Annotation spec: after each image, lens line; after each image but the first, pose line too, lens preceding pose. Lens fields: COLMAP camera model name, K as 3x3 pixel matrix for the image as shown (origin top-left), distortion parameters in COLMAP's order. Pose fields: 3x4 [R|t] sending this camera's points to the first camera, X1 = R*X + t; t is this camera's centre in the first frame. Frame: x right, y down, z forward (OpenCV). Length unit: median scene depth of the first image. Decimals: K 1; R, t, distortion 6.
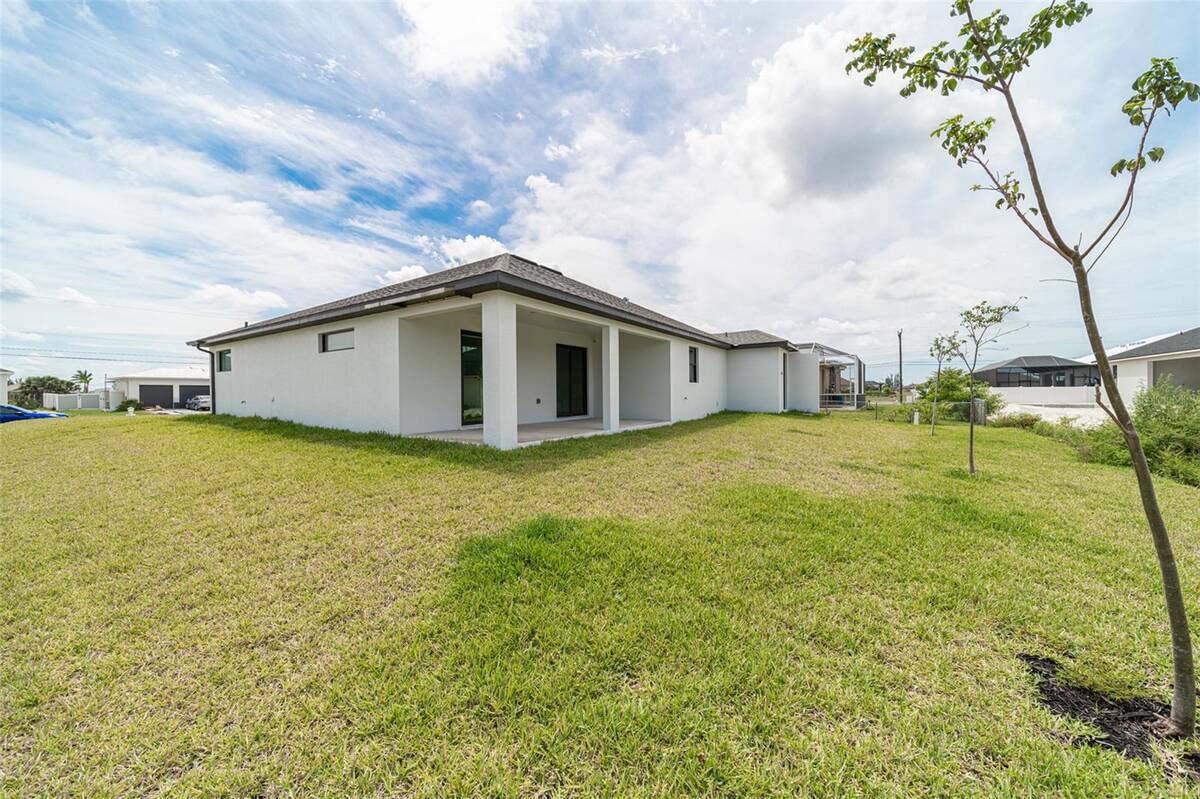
lens RADIAL K [[469.8, 0, 600.1], [0, 469.8, 400.3], [0, 0, 1]] dist [-0.002855, -0.000311]
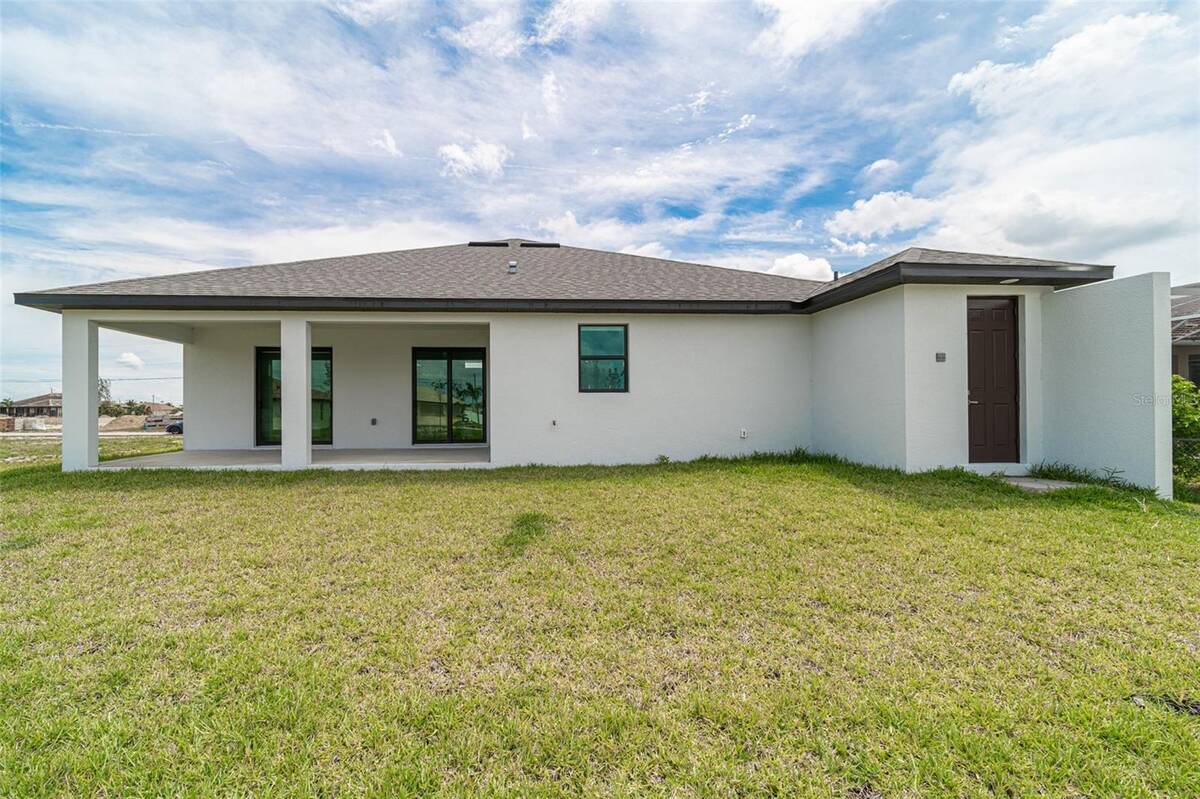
lens RADIAL K [[469.8, 0, 600.3], [0, 469.8, 402.9], [0, 0, 1]] dist [-0.002855, -0.000311]
pose [[0.566831, -0.003360, -0.823827, 0.164106], [0.000588, 0.999993, -0.003675, -0.006241], [0.823834, 0.001599, 0.566829, 0.172553]]
